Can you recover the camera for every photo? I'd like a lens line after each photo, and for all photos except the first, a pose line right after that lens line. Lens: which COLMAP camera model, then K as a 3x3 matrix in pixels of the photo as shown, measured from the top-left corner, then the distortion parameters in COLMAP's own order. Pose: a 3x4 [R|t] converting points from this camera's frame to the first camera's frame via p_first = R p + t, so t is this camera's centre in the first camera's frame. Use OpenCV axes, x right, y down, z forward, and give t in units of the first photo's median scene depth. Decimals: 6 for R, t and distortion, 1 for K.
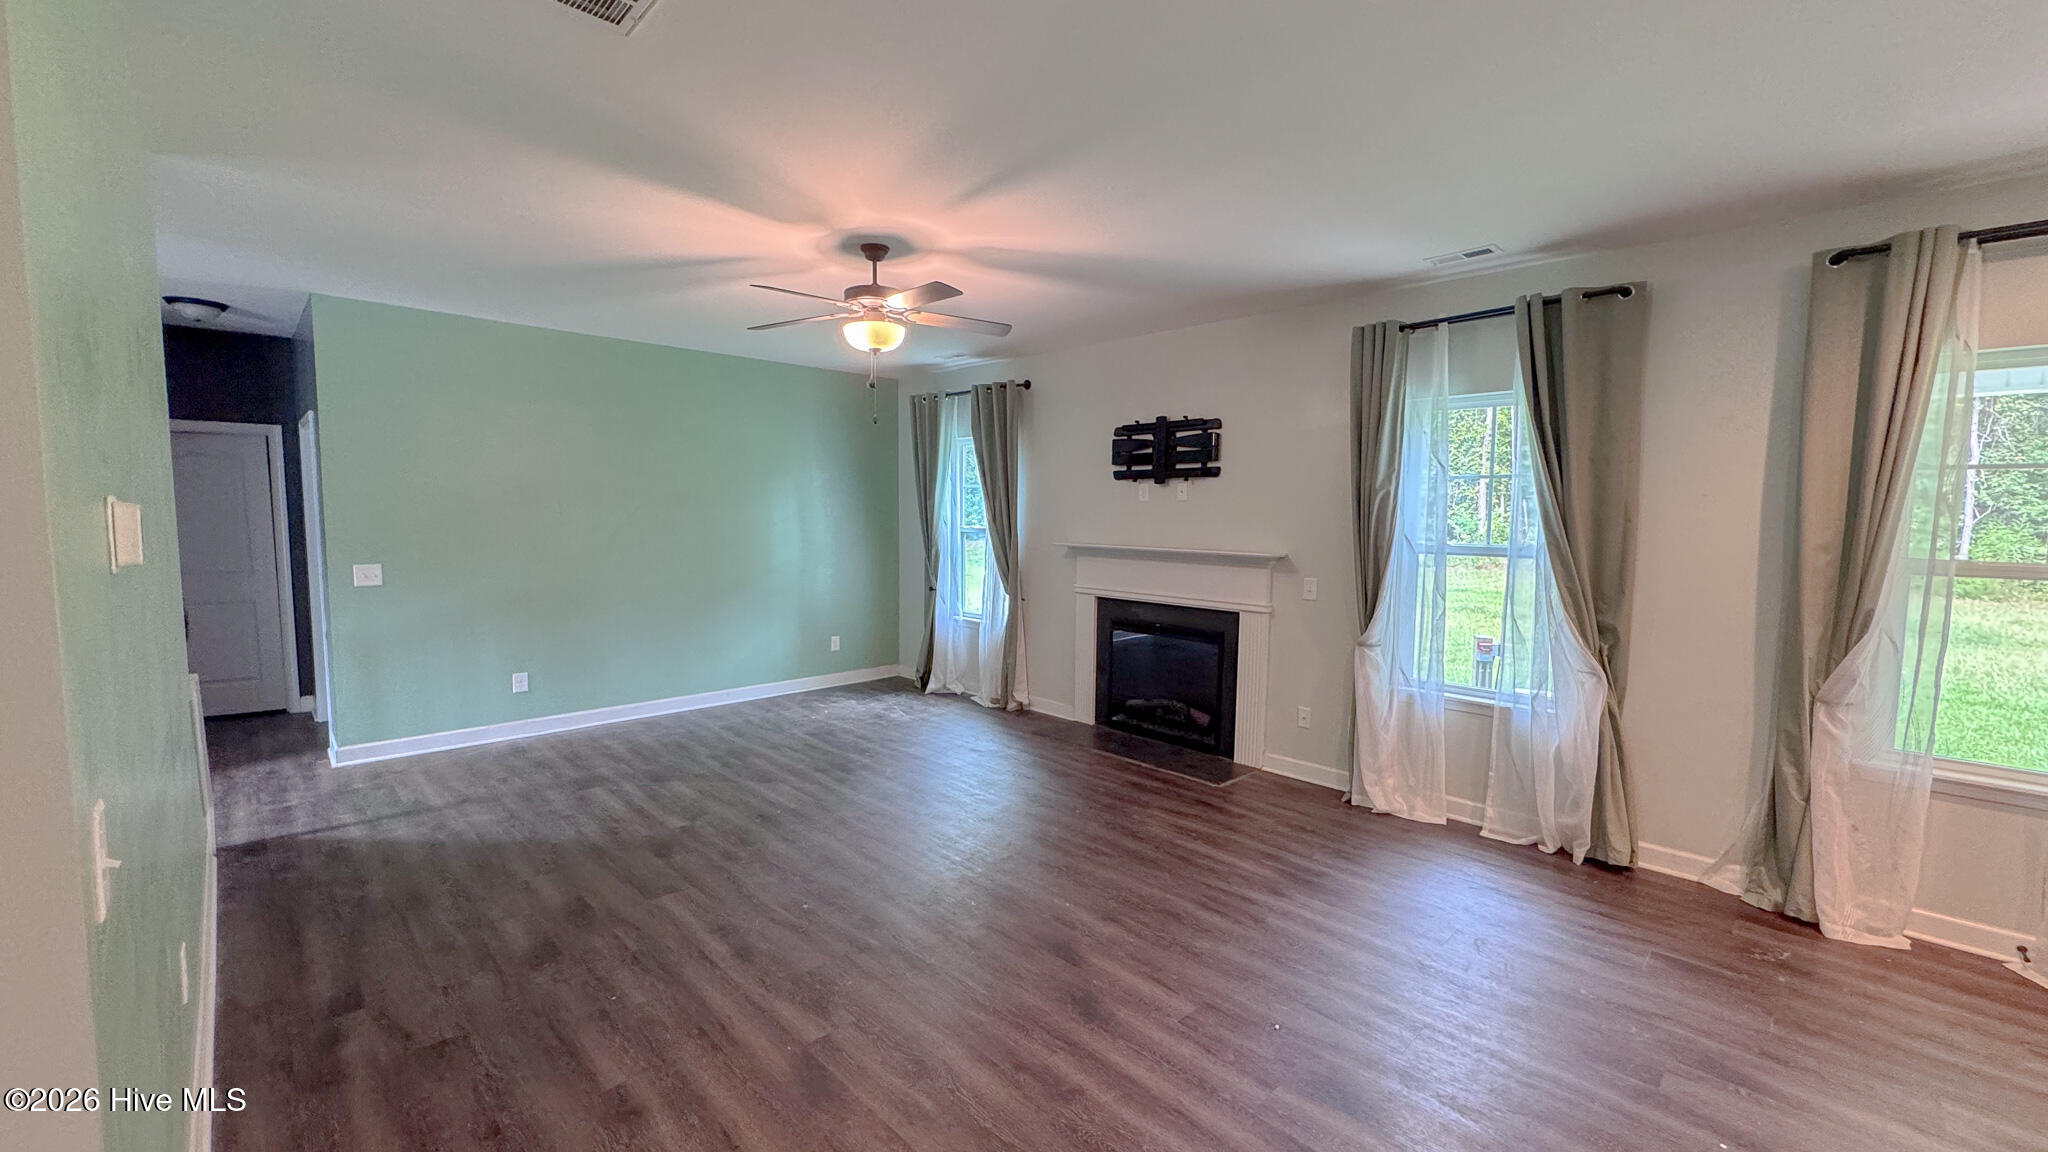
lens RADIAL K [[813.2, 0, 1024.0], [0, 813.2, 576.0], [0, 0, 1]] dist [-0.002723, 0.000498]
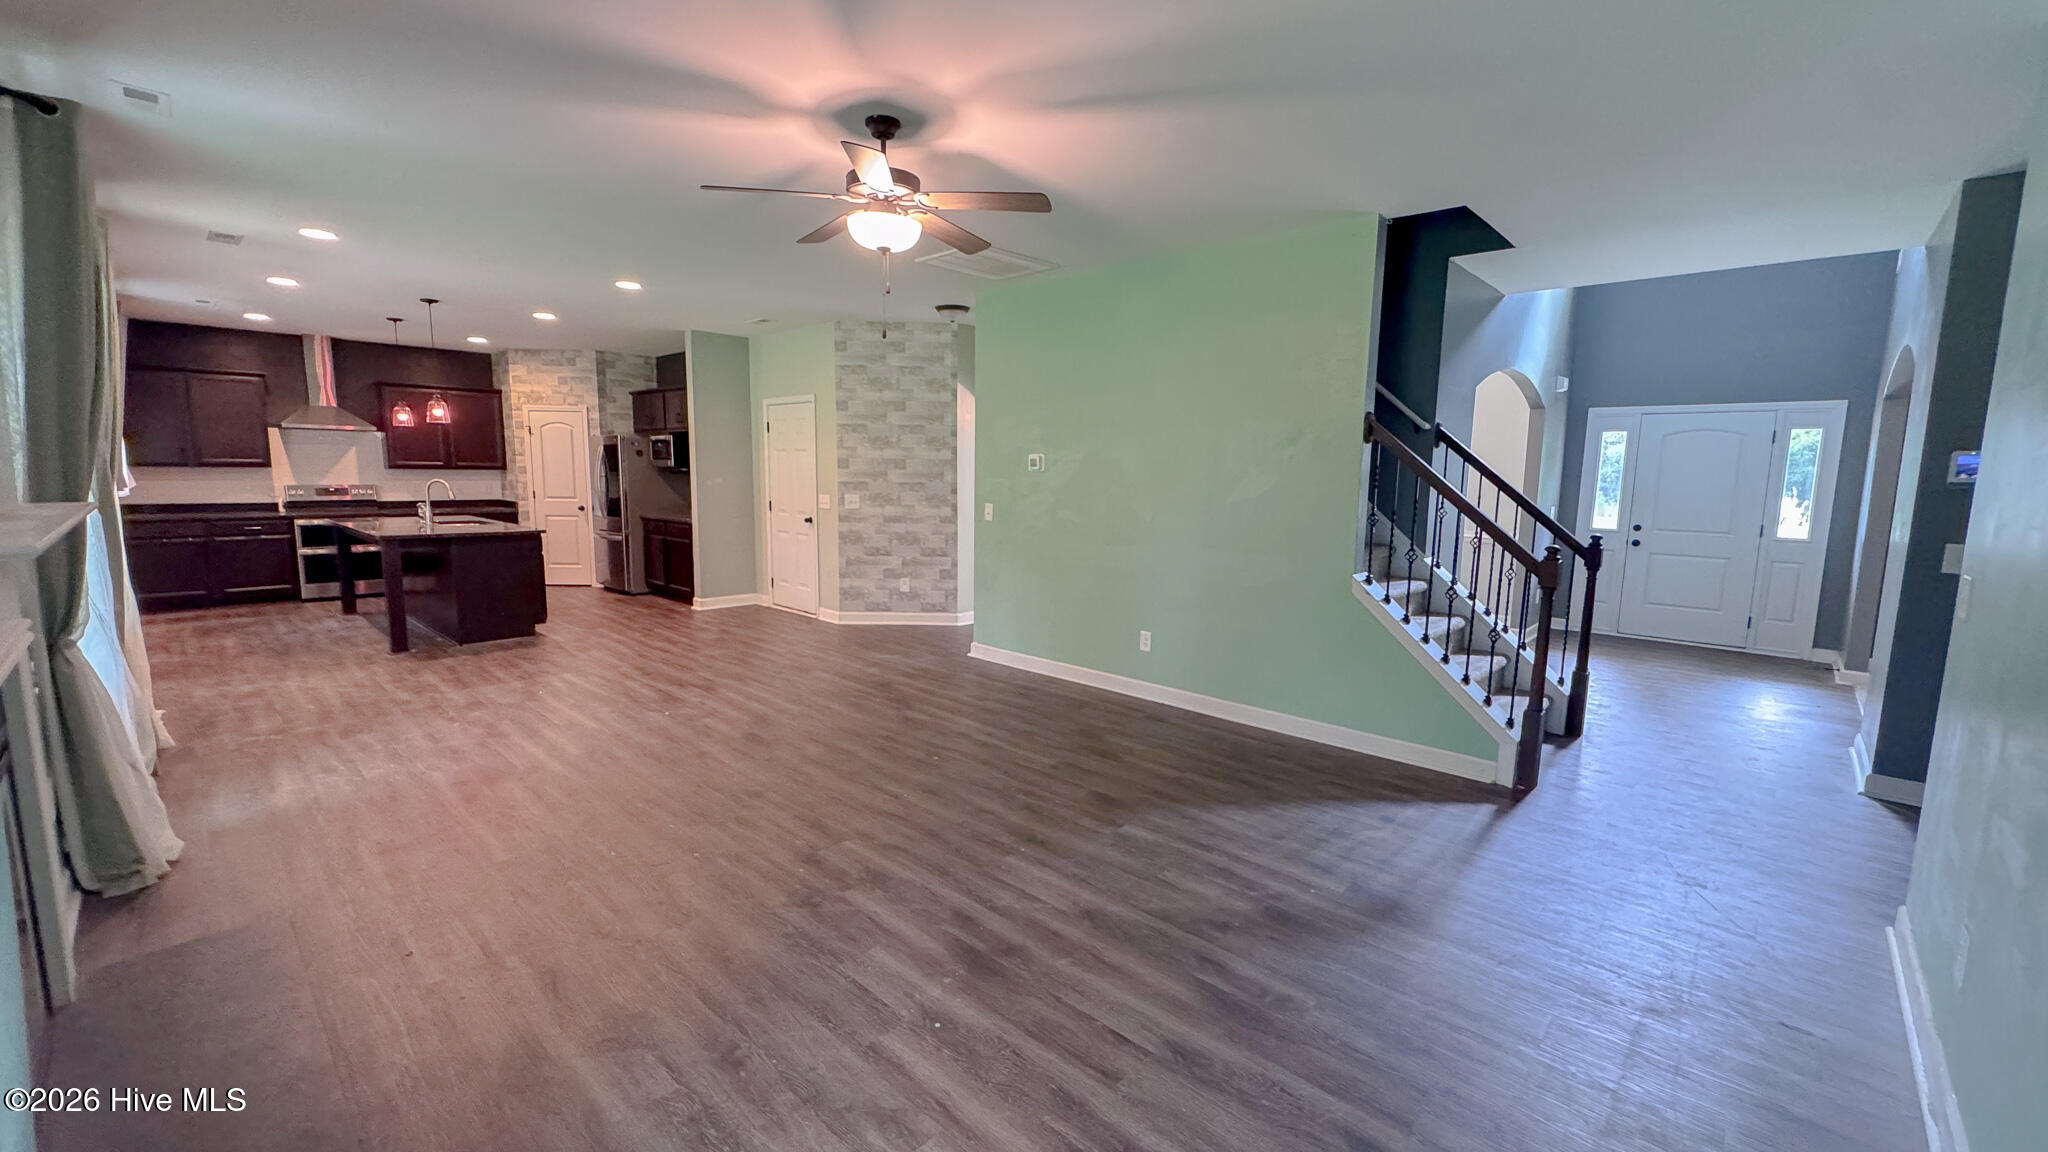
lens RADIAL K [[813.2, 0, 1024.0], [0, 813.2, 576.0], [0, 0, 1]] dist [-0.002723, 0.000498]
pose [[-0.999019, -0.021806, -0.038531, -0.291742], [-0.029352, 0.977751, 0.207703, -0.122222], [0.033144, 0.208631, -0.977433, 1.830085]]
